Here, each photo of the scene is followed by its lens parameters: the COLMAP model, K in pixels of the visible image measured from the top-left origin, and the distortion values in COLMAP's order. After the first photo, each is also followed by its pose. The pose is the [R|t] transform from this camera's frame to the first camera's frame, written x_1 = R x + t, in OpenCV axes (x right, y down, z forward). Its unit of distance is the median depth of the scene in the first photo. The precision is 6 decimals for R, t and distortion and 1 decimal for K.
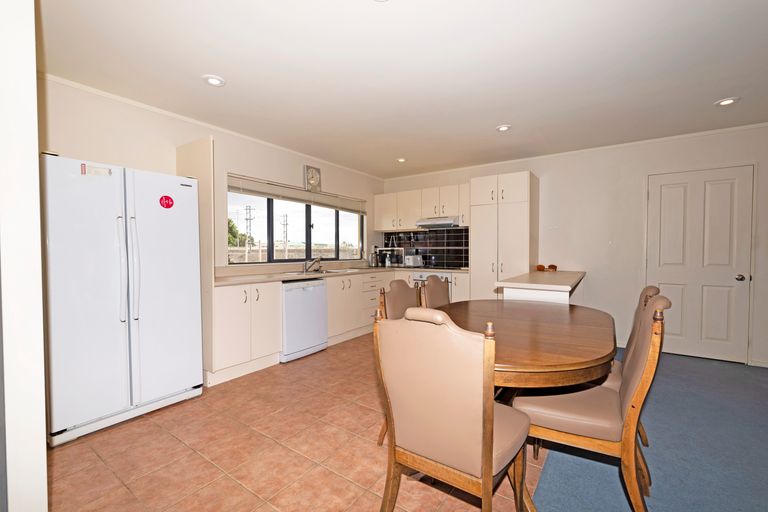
lens RADIAL K [[326.6, 0, 381.7], [0, 326.6, 259.5], [0, 0, 1]] dist [-0.000141, -0.000109]
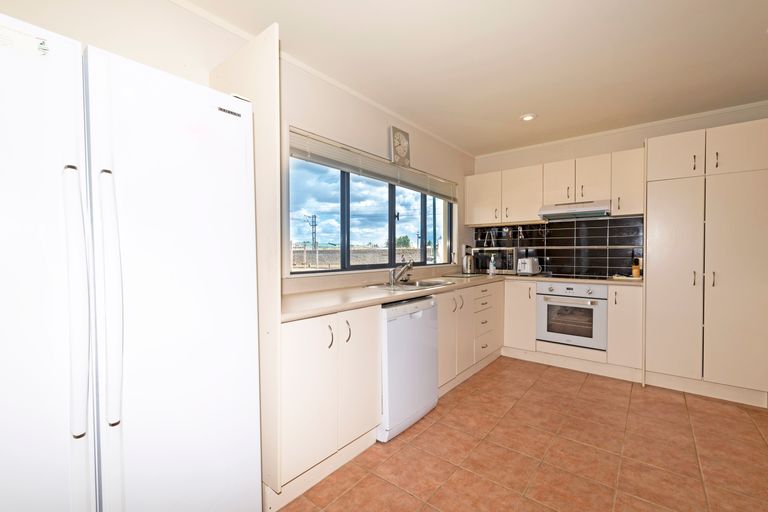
lens RADIAL K [[330.4, 0, 381.6], [0, 330.4, 258.5], [0, 0, 1]] dist [-0.001022, -0.000196]
pose [[0.996908, -0.000831, -0.078569, -0.189867], [0.000383, 0.999984, -0.005714, -0.009050], [0.078572, 0.005666, 0.996892, 0.299624]]
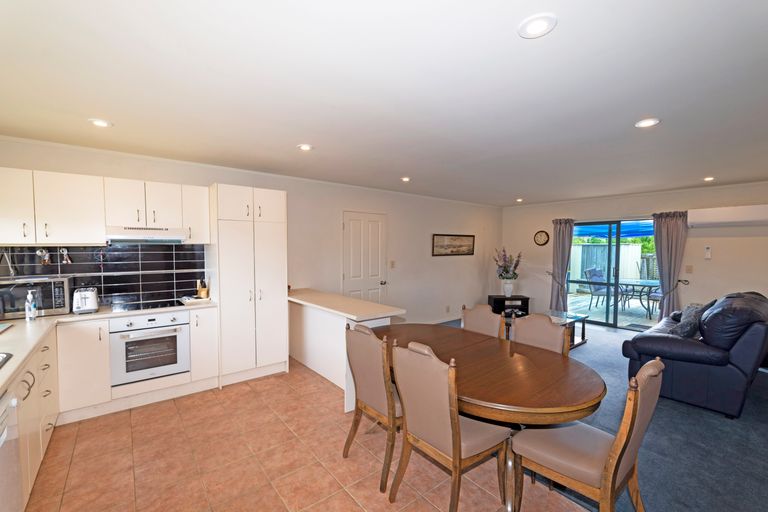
lens RADIAL K [[326.6, 0, 381.7], [0, 326.6, 259.5], [0, 0, 1]] dist [-0.000141, -0.000109]
pose [[0.283060, -0.034136, 0.958494, -0.345731], [0.024850, 0.999292, 0.028251, -0.078358], [-0.958780, 0.015822, 0.283708, 0.395878]]
